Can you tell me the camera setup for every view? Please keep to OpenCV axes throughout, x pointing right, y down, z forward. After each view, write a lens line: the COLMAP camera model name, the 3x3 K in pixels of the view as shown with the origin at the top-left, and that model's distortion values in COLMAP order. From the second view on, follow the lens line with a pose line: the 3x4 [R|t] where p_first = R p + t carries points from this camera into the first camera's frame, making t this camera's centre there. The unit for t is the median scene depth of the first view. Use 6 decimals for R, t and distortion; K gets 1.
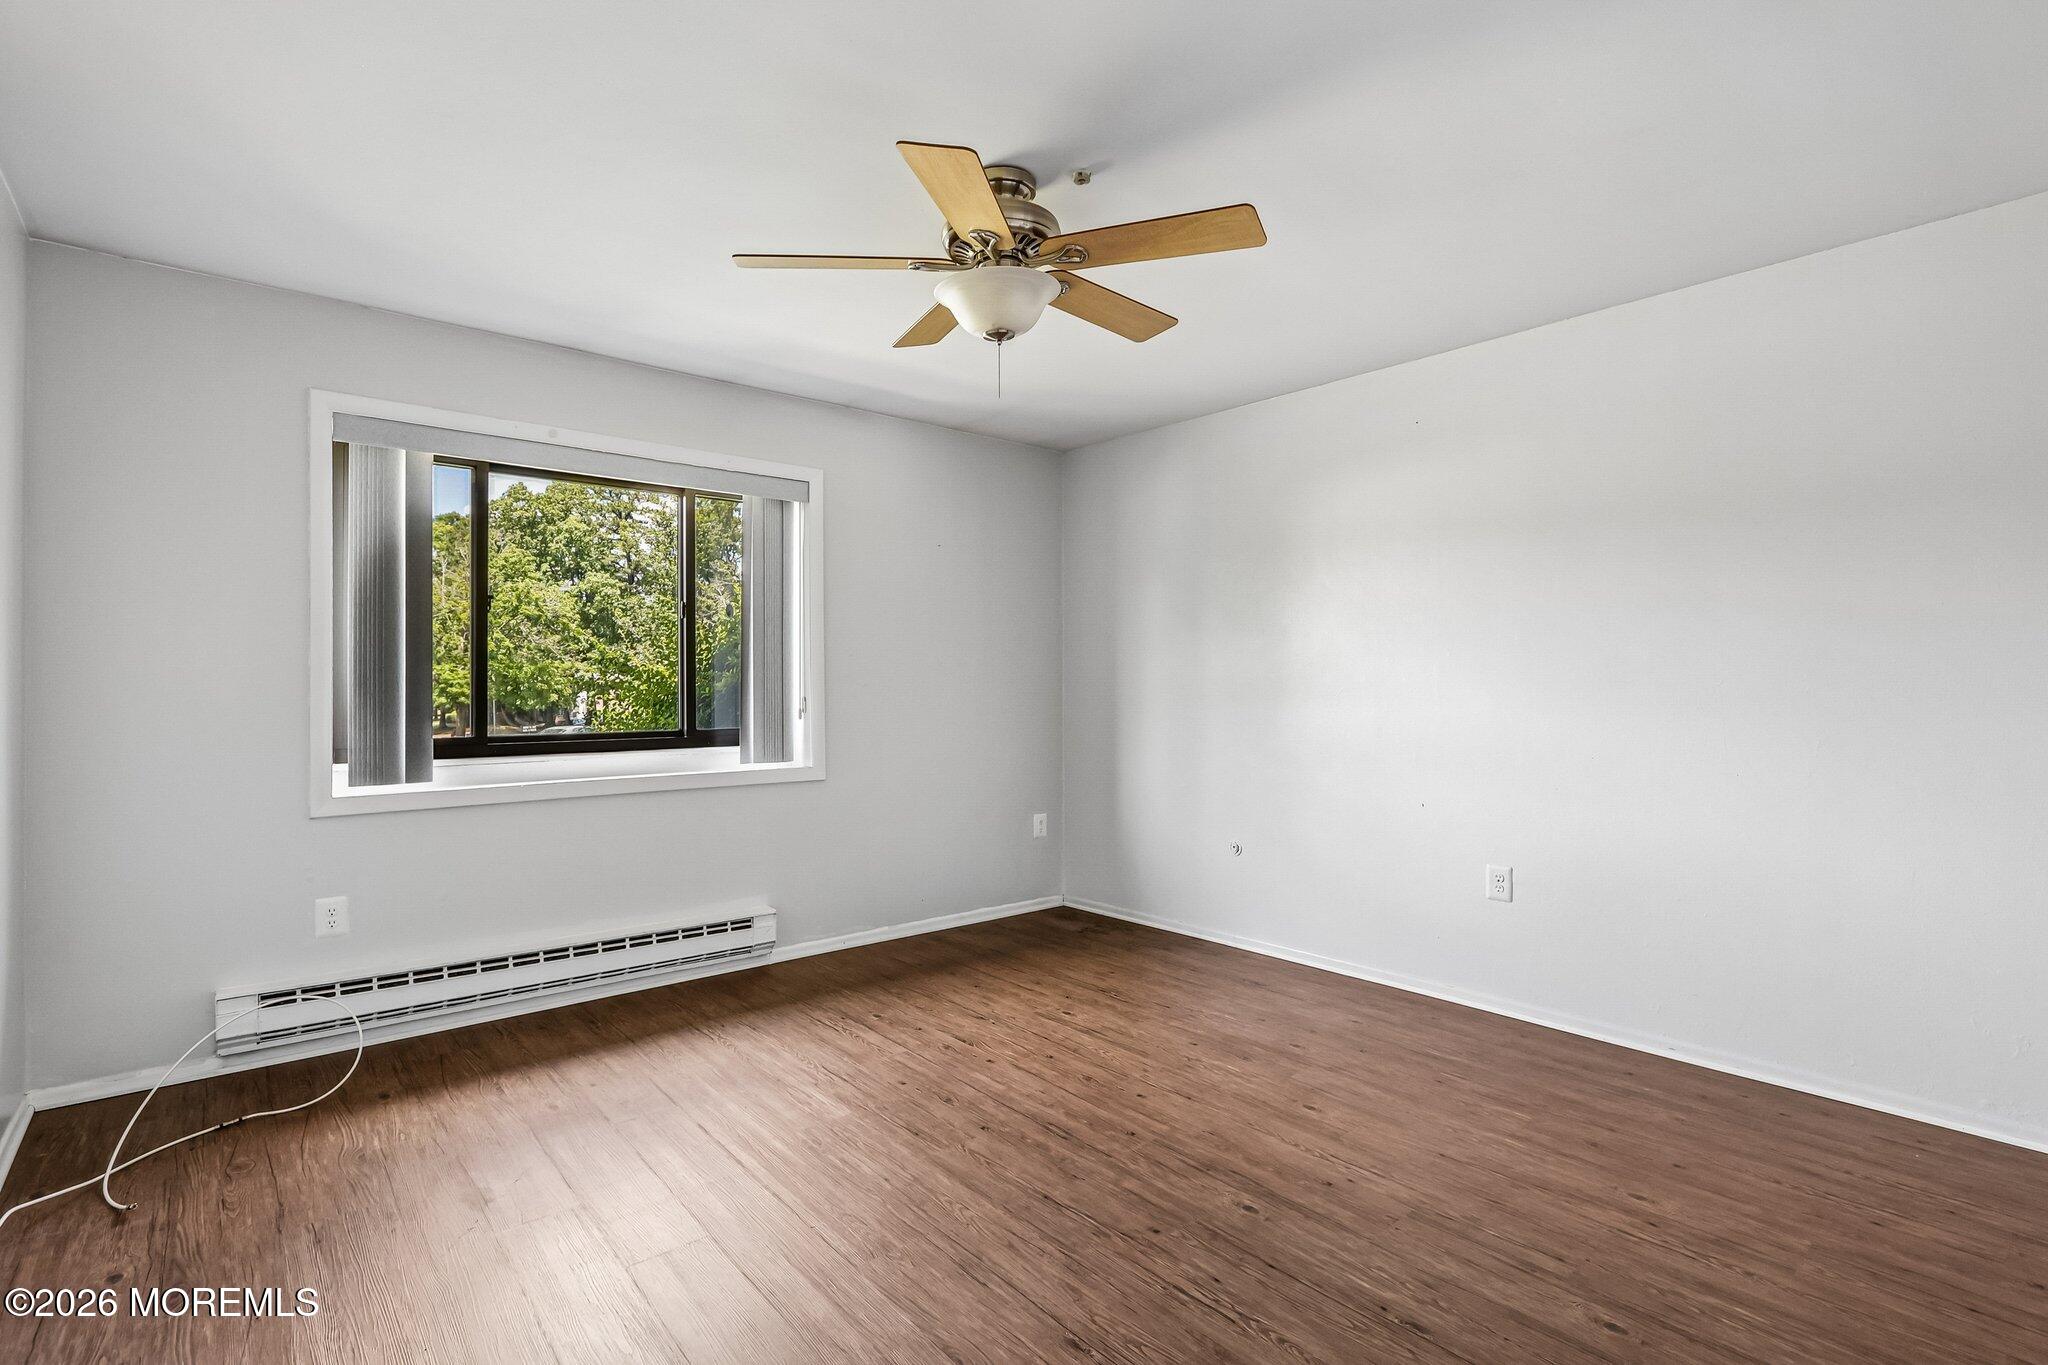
lens RADIAL K [[952.3, 0, 1011.5], [0, 952.3, 686.3], [0, 0, 1]] dist [-0.018007, 0.000526]
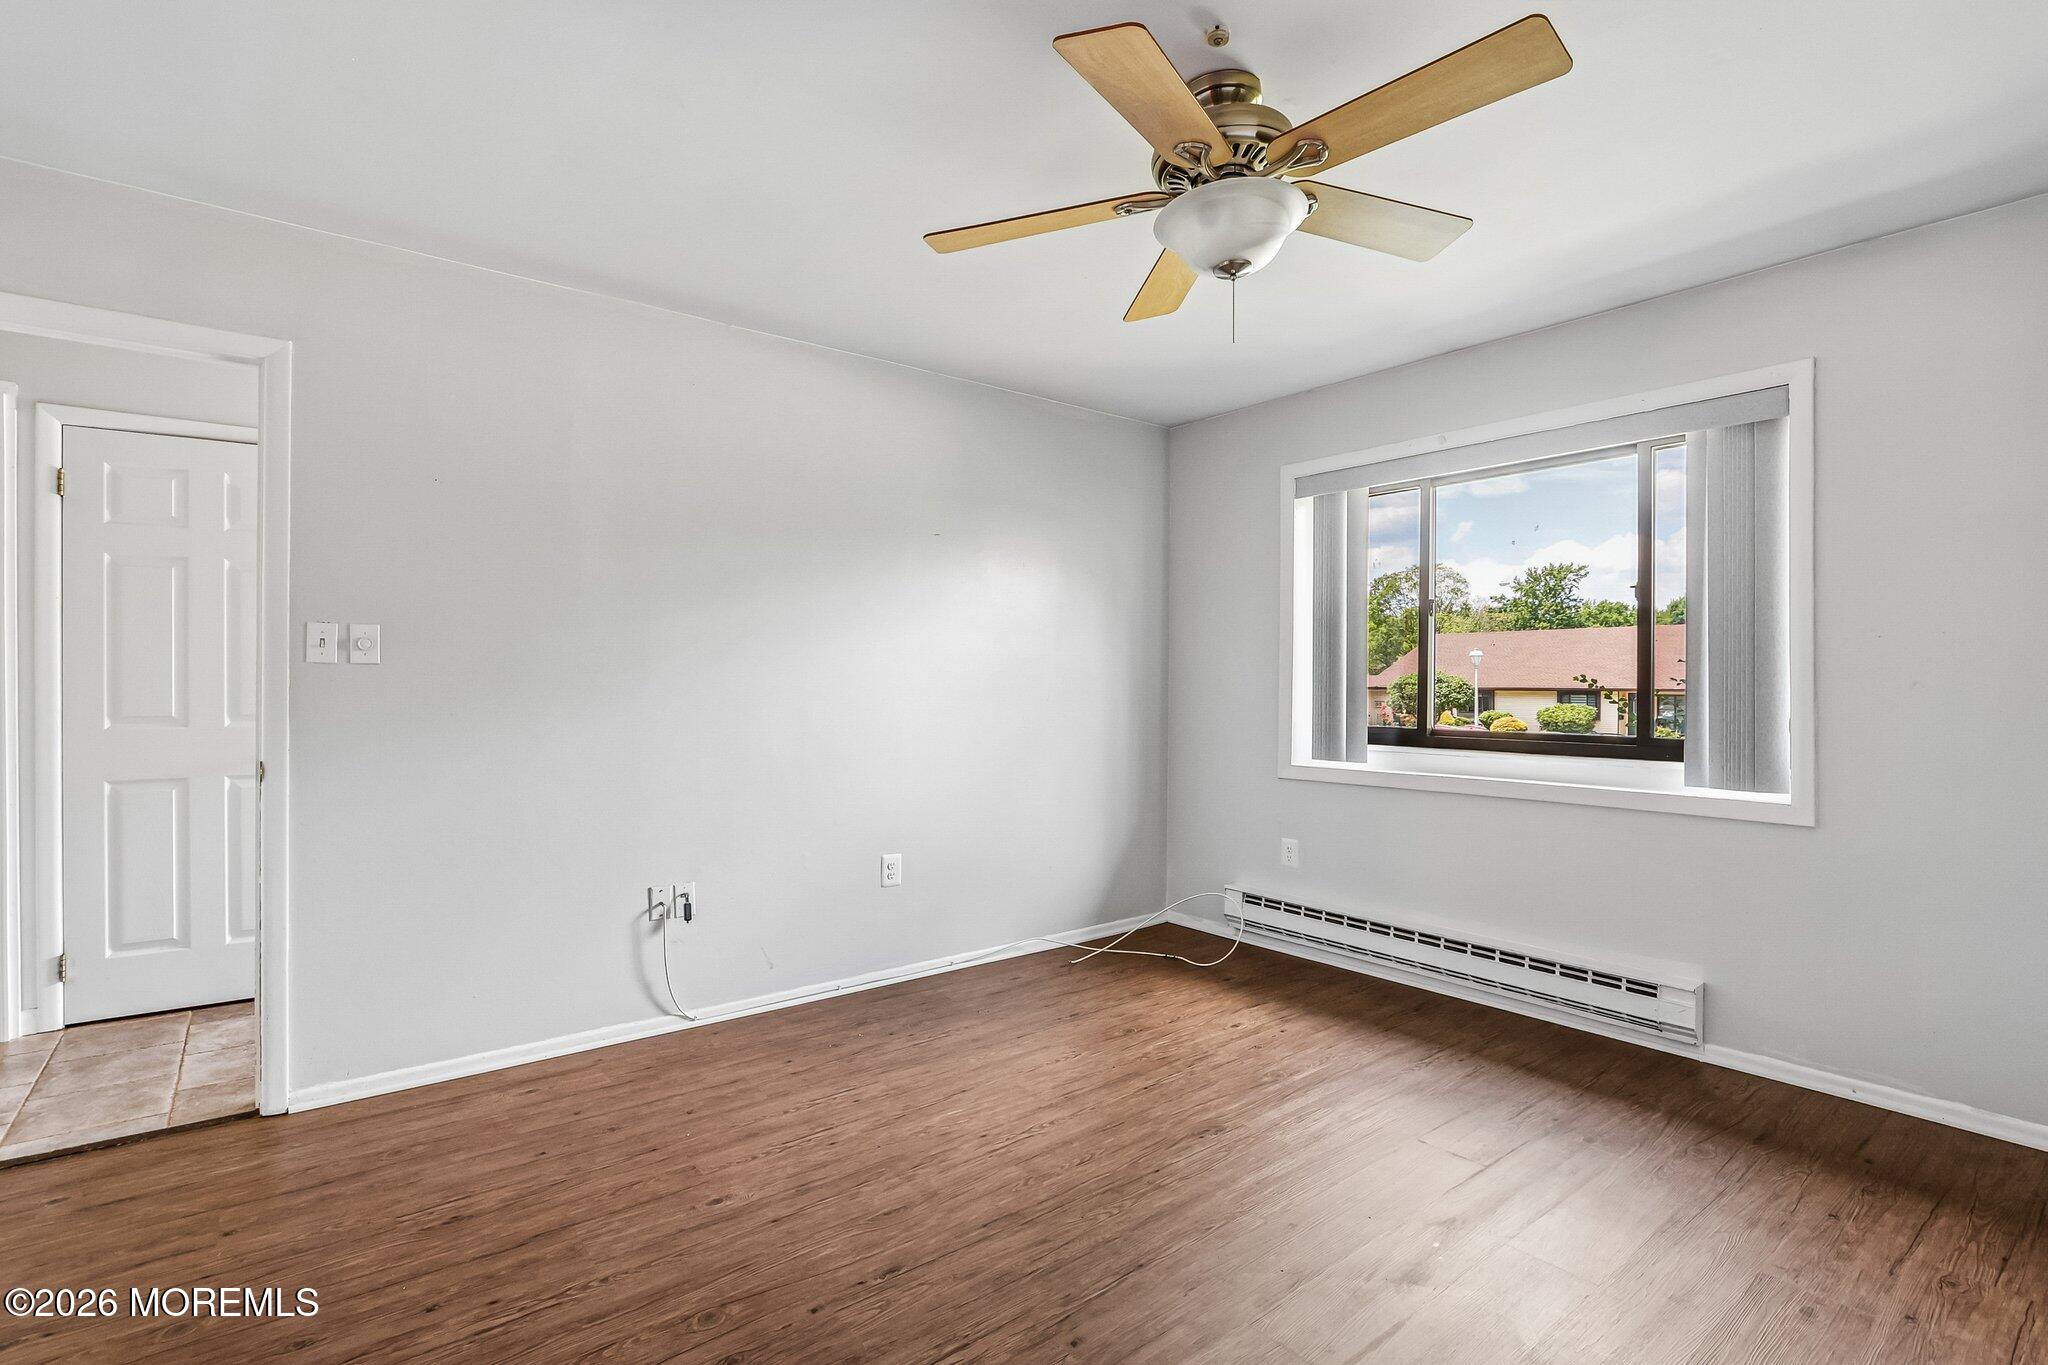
lens RADIAL K [[952.3, 0, 1016.3], [0, 952.3, 674.4], [0, 0, 1]] dist [-0.018007, 0.000526]
pose [[-0.025731, -0.007521, -0.999641, 0.608313], [-0.005664, 0.999957, -0.007378, 0.001080], [0.999653, 0.005472, -0.025772, 0.602970]]
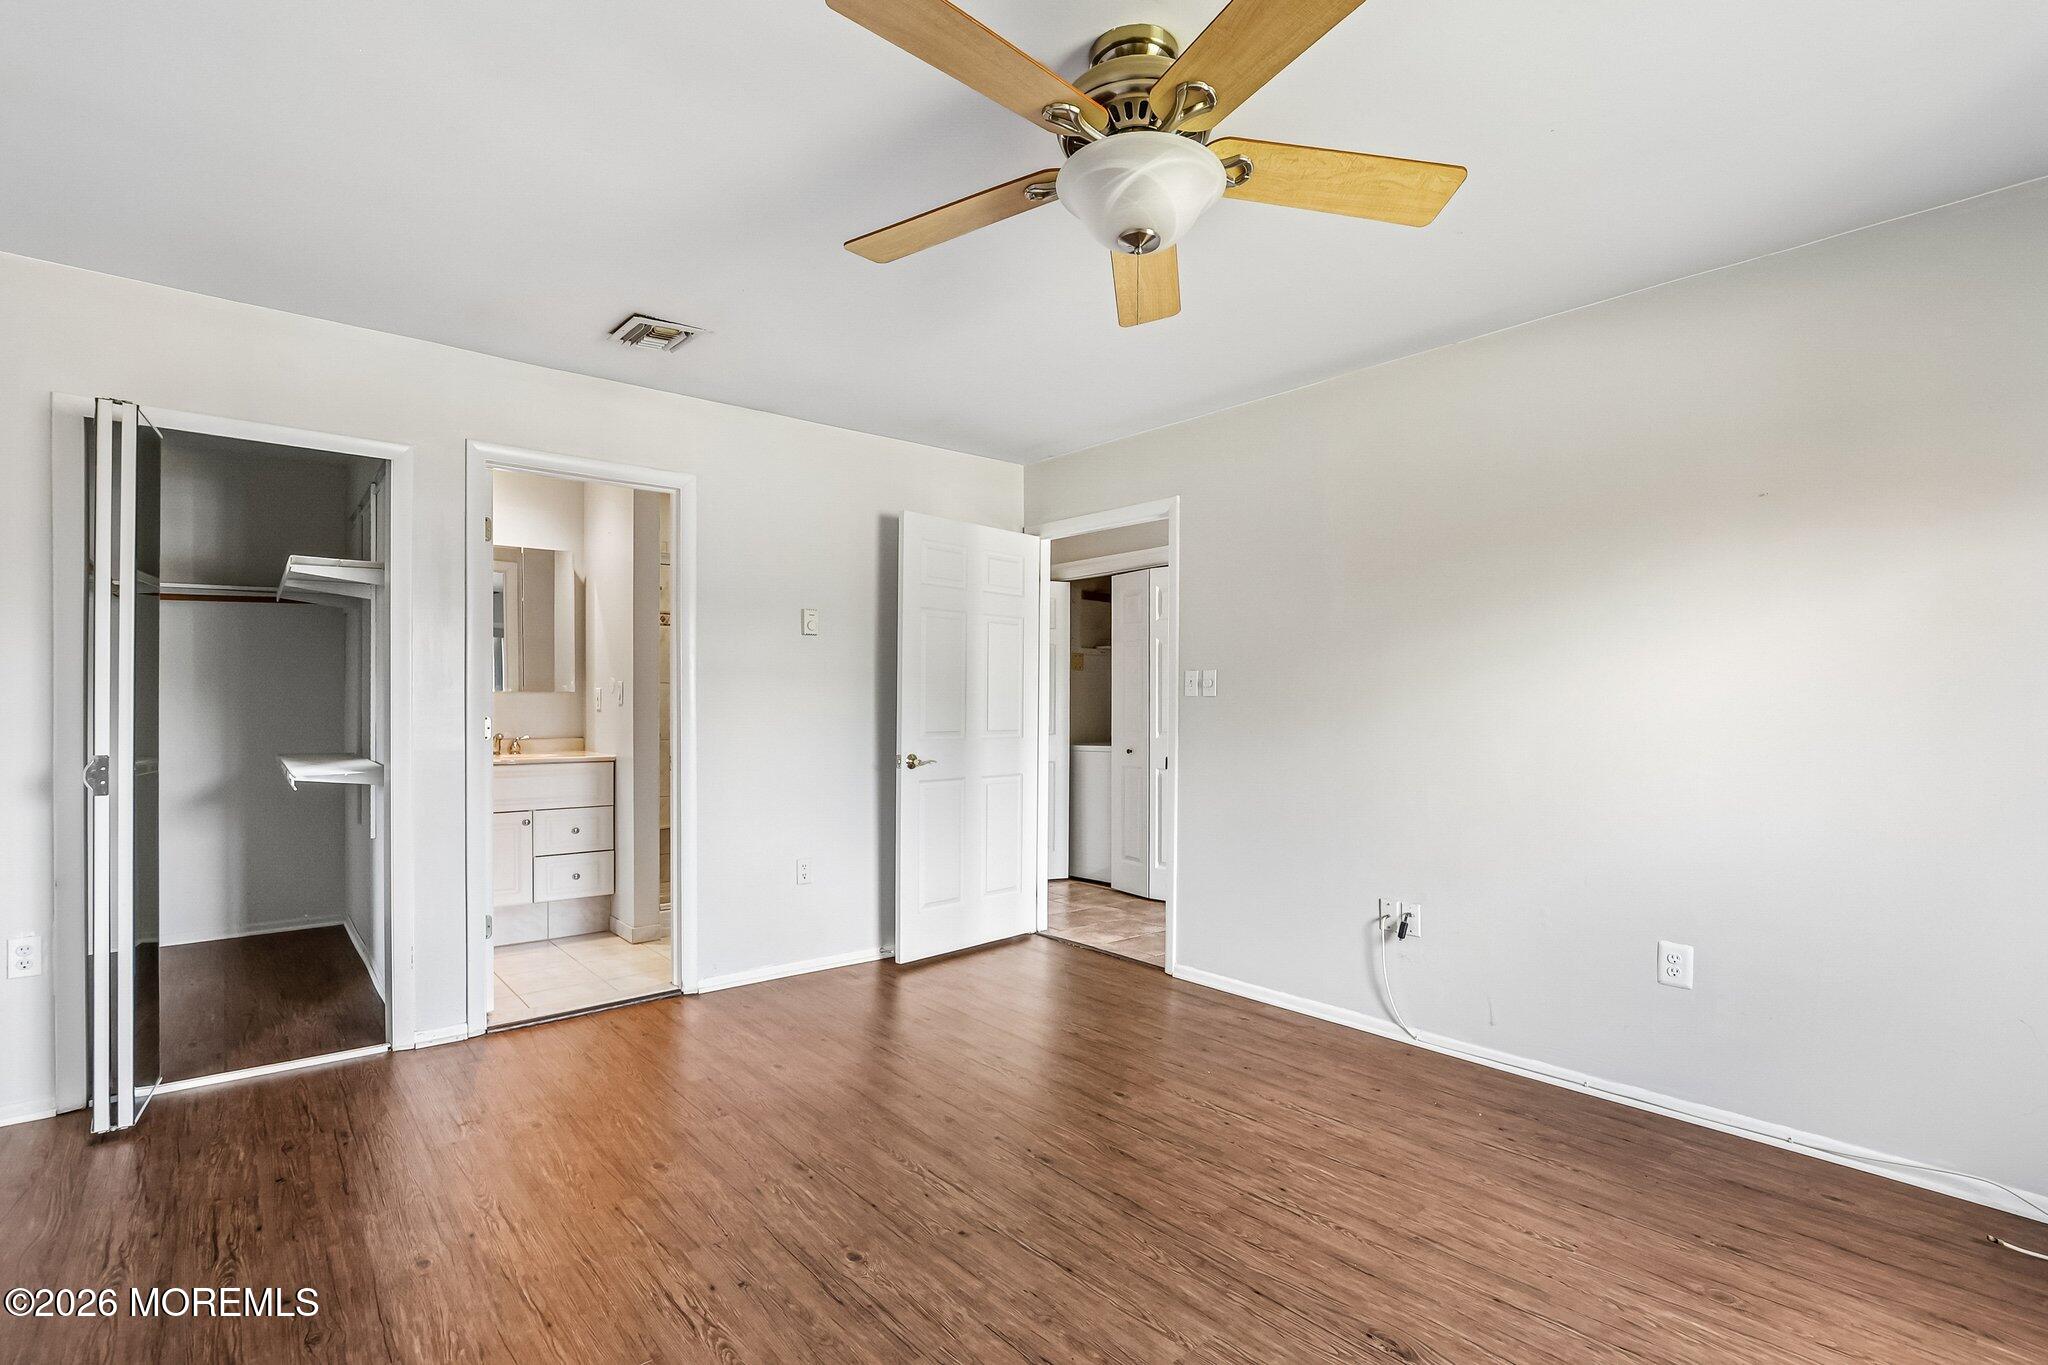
lens RADIAL K [[997.0, 0, 1022.4], [0, 997.0, 702.1], [0, 0, 1]] dist [-0.005153, -0.001050]
pose [[-0.999977, -0.002919, -0.006186, 0.059055], [-0.002937, 0.999991, 0.002971, -0.006704], [0.006177, 0.002989, -0.999976, 1.303230]]
